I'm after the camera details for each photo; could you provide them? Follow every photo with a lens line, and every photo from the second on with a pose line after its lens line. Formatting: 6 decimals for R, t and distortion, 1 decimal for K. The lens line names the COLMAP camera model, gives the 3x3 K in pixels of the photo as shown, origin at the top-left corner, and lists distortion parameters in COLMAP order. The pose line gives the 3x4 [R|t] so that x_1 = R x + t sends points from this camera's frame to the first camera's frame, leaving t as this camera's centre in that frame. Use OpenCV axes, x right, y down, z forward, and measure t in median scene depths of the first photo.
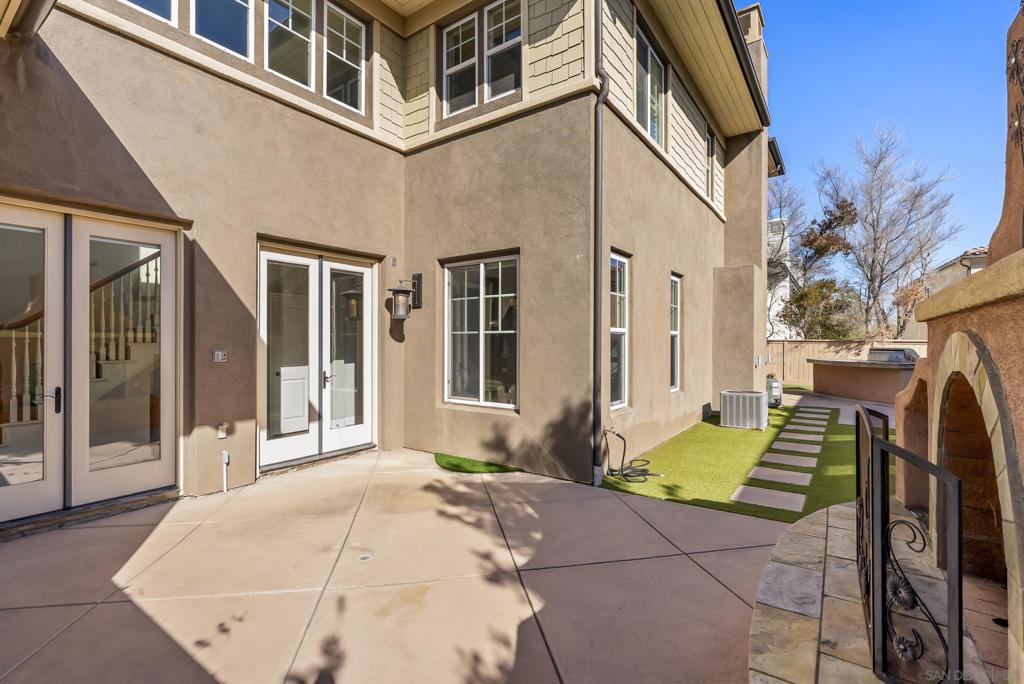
lens RADIAL K [[463.7, 0, 507.5], [0, 463.7, 339.0], [0, 0, 1]] dist [-0.010931, 0.000377]
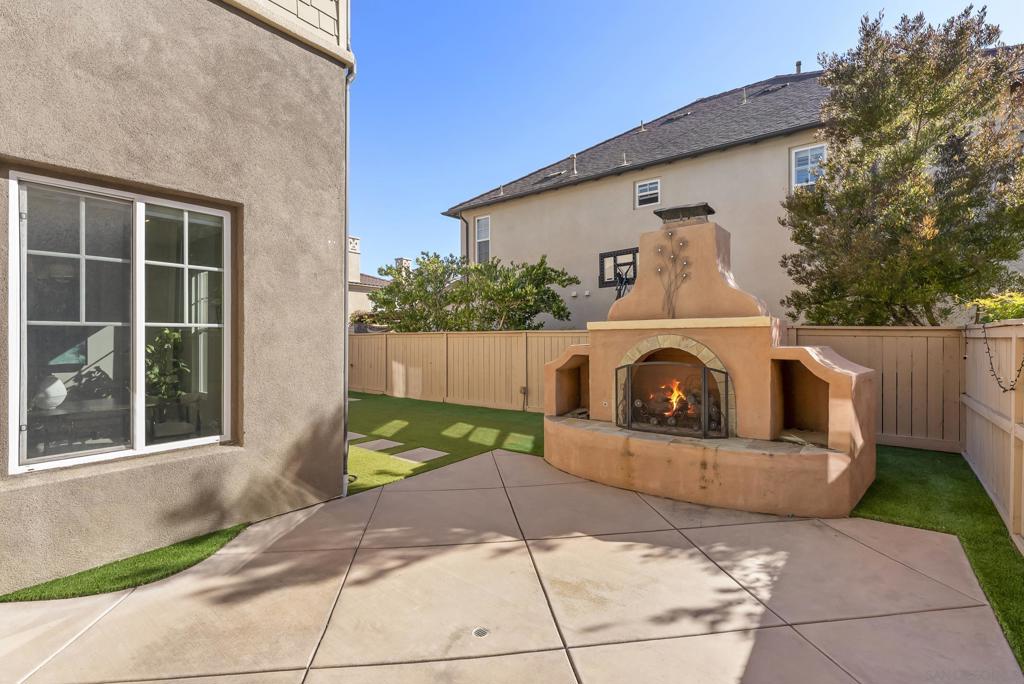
lens RADIAL K [[463.7, 0, 511.2], [0, 463.7, 338.6], [0, 0, 1]] dist [-0.010931, 0.000377]
pose [[0.038989, -0.003951, 0.999232, -0.703778], [-0.002872, 0.999988, 0.004066, -0.001147], [-0.999236, -0.003029, 0.038977, 0.624418]]
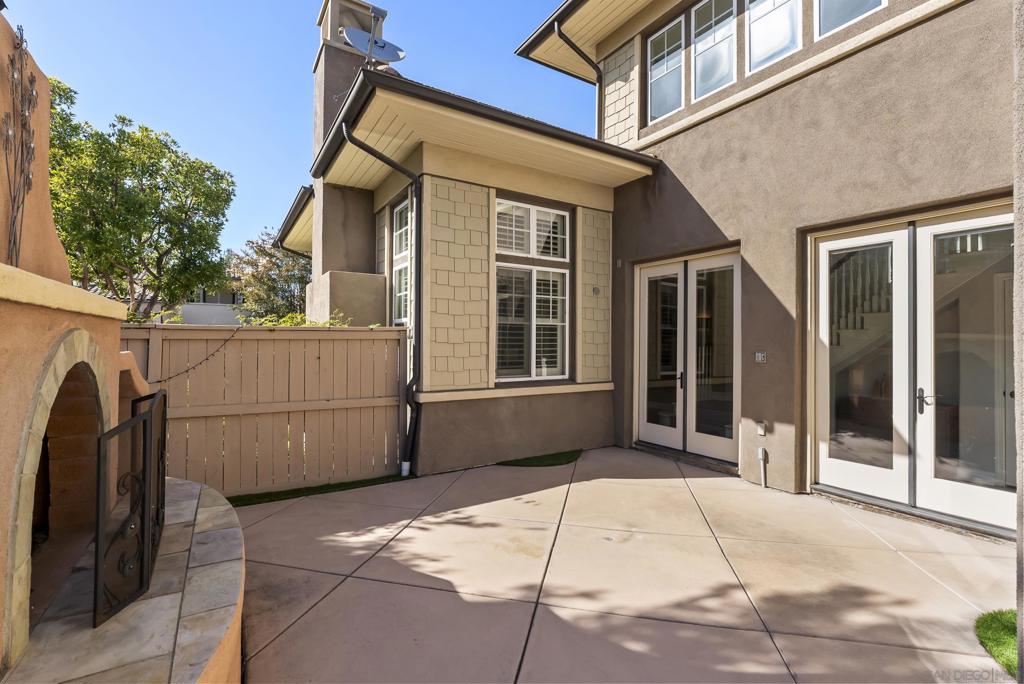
lens RADIAL K [[463.7, 0, 511.6], [0, 463.7, 340.9], [0, 0, 1]] dist [-0.010931, 0.000377]
pose [[-0.381553, -0.007899, -0.924313, 0.532828], [-0.005134, 0.999966, -0.006427, 0.007994], [0.924333, 0.002293, -0.381580, 0.803940]]
